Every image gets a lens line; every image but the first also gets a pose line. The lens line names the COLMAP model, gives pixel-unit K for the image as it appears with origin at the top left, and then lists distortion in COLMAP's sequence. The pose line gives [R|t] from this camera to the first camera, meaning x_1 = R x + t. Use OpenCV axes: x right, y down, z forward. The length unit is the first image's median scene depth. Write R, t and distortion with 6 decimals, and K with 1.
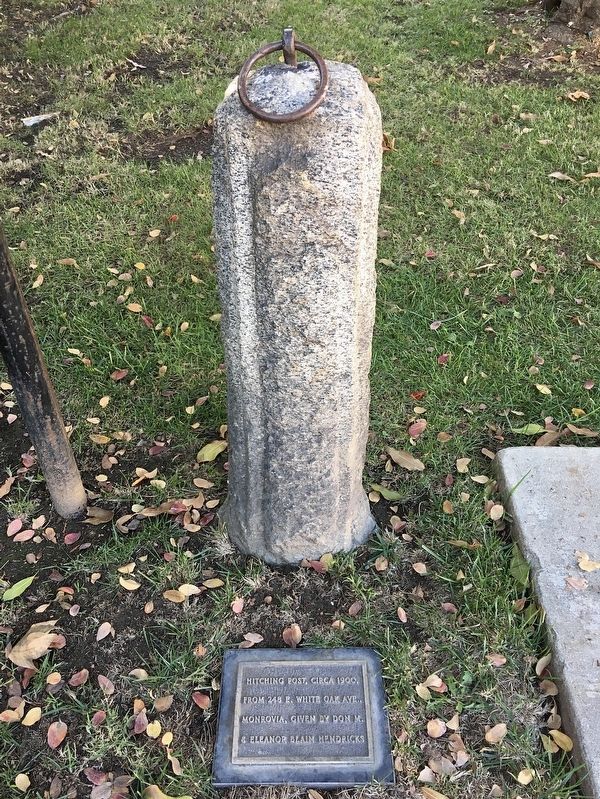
lens RADIAL K [[725.0, 0, 279.9], [0, 725.0, 394.4], [0, 0, 1]] dist [0.041294, 0.000000]
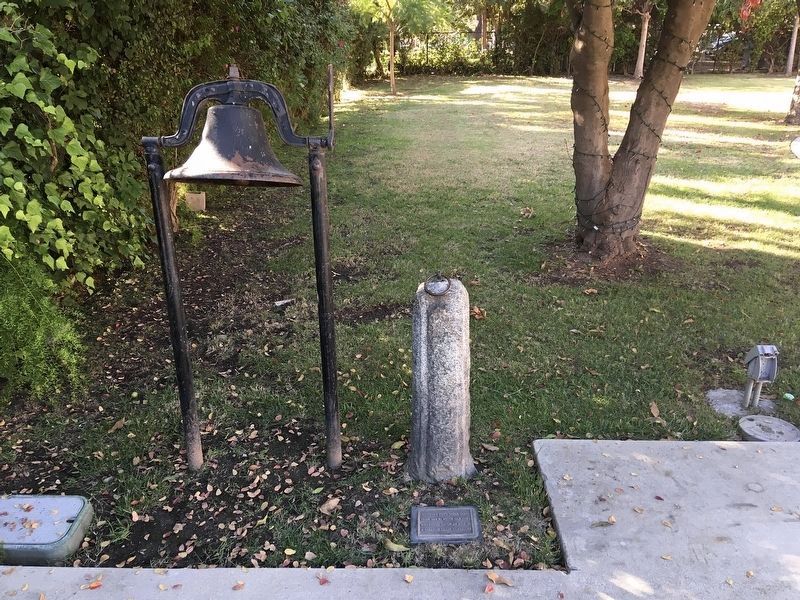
lens RADIAL K [[725.9, 0, 401.0], [0, 725.9, 300.7], [0, 0, 1]] dist [0.041294, 0.000000]
pose [[0.999992, 0.004114, 0.000006, -0.097404], [-0.003824, 0.930016, -0.367499, 0.513945], [-0.001518, 0.367496, 0.930024, -1.229316]]
